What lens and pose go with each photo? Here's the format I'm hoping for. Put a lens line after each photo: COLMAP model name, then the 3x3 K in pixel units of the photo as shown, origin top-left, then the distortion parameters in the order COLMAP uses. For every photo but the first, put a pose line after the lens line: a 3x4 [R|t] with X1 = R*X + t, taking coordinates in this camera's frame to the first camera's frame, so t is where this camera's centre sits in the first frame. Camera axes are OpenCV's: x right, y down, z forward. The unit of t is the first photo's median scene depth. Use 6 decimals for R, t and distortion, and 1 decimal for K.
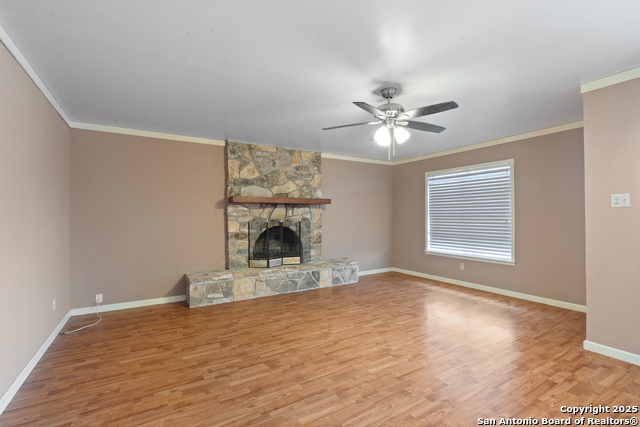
lens RADIAL K [[291.9, 0, 319.5], [0, 291.9, 213.2], [0, 0, 1]] dist [-0.005952, 0.001494]
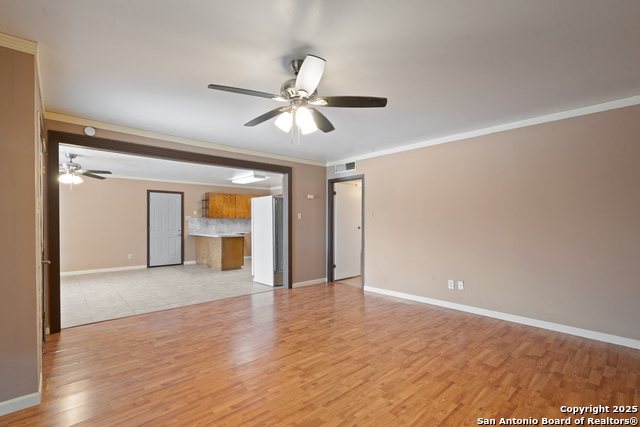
lens RADIAL K [[291.9, 0, 321.0], [0, 291.9, 224.9], [0, 0, 1]] dist [-0.005952, 0.001494]
pose [[-0.981233, 0.008515, -0.192638, 0.218354], [0.007656, 0.999957, 0.005201, 0.009221], [0.192674, 0.003629, -0.981256, 1.167029]]
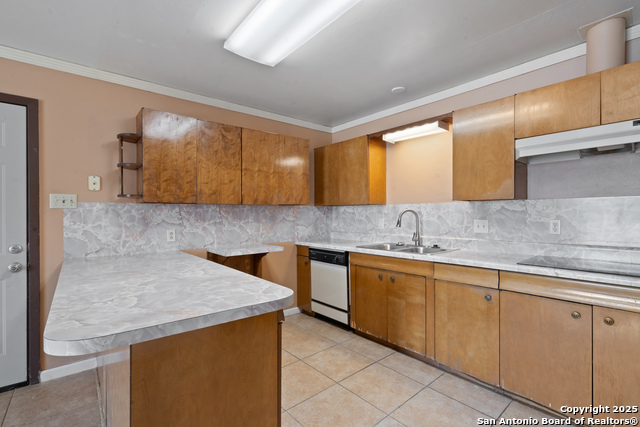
lens RADIAL K [[291.9, 0, 323.0], [0, 291.9, 214.6], [0, 0, 1]] dist [-0.005952, 0.001494]
pose [[-0.987039, 0.010950, -0.160107, 0.345144], [0.011925, 0.999916, -0.005131, -0.003542], [0.160038, -0.006974, -0.987086, -0.380466]]
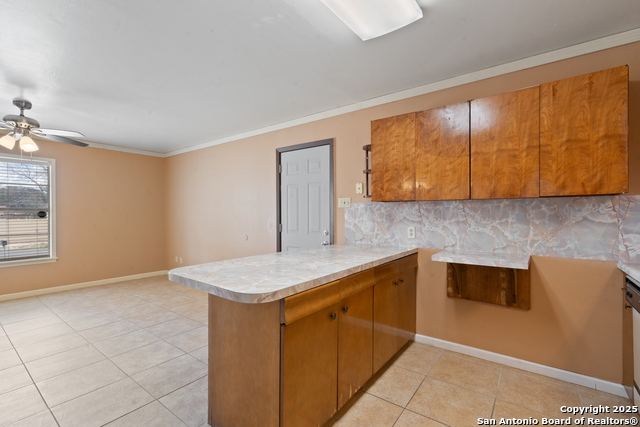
lens RADIAL K [[291.9, 0, 324.3], [0, 291.9, 213.7], [0, 0, 1]] dist [-0.005952, 0.001494]
pose [[-0.371321, 0.001940, 0.928502, 0.027515], [-0.001944, 0.999994, -0.002867, -0.004833], [-0.928502, -0.002870, -0.371315, -0.640569]]
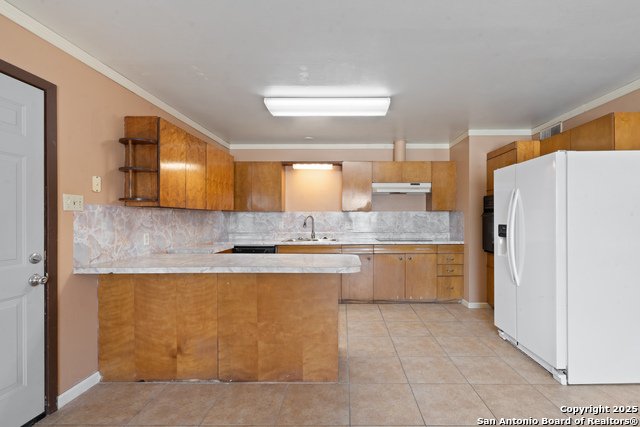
lens RADIAL K [[291.9, 0, 343.6], [0, 291.9, 223.3], [0, 0, 1]] dist [-0.005952, 0.001494]
pose [[-0.525531, 0.021740, -0.850497, 0.897322], [0.011653, 0.999764, 0.018355, -0.006465], [0.850695, -0.000265, -0.525660, -0.356299]]
